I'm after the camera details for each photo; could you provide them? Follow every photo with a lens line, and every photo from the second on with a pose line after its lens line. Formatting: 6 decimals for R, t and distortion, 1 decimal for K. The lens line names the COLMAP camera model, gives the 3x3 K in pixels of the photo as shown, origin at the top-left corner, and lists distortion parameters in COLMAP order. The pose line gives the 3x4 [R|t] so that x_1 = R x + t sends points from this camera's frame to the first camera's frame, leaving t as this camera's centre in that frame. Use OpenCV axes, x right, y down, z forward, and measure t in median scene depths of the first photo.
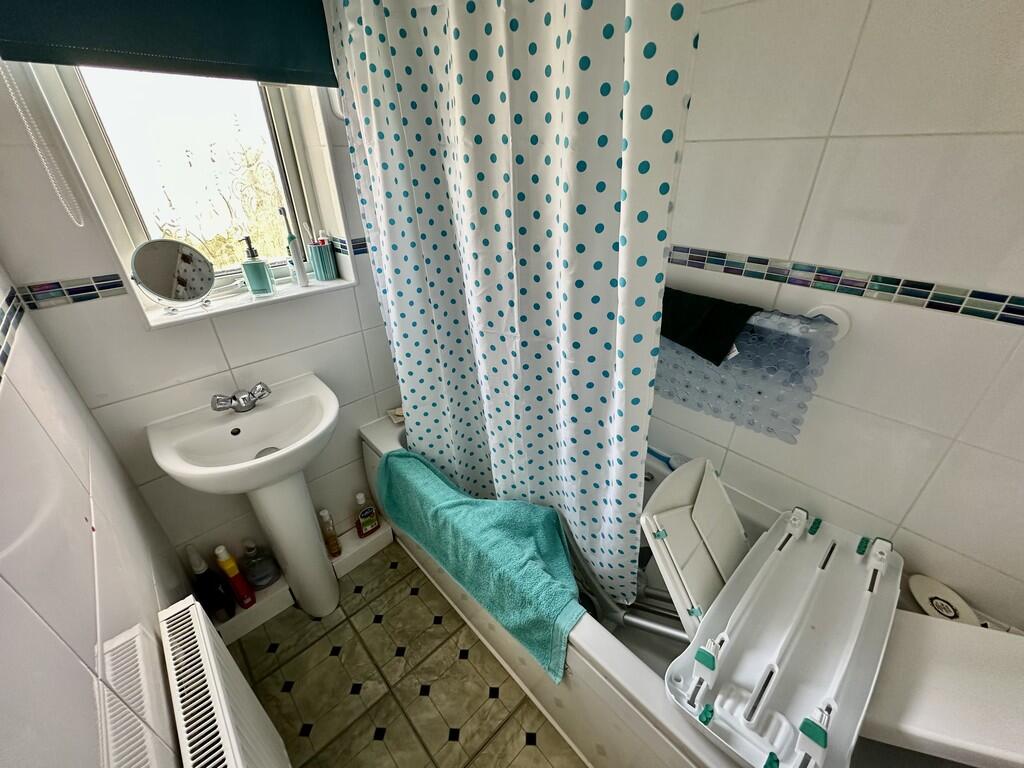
lens RADIAL K [[412.3, 0, 510.2], [0, 412.3, 383.5], [0, 0, 1]] dist [0.008147, -0.001068]
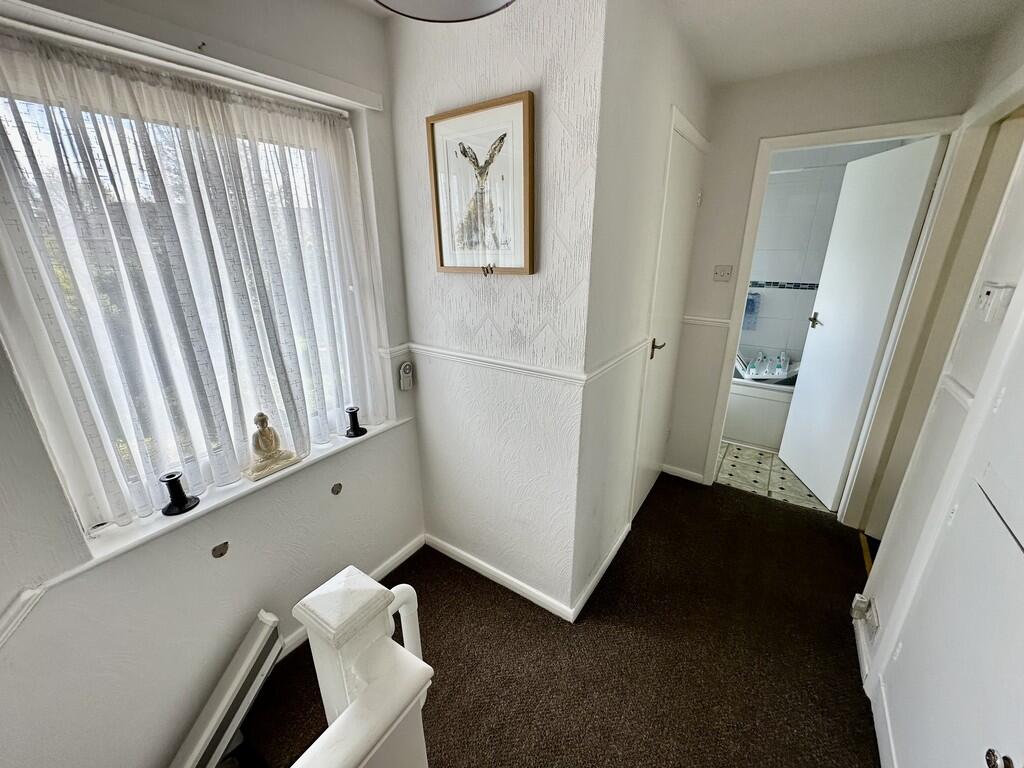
lens RADIAL K [[412.3, 0, 512.6], [0, 412.3, 385.5], [0, 0, 1]] dist [0.008147, -0.001068]
pose [[0.971155, -0.070256, 0.227863, -2.404235], [0.111067, 0.978895, -0.171550, 1.100164], [-0.211002, 0.191909, 0.958462, -2.056791]]
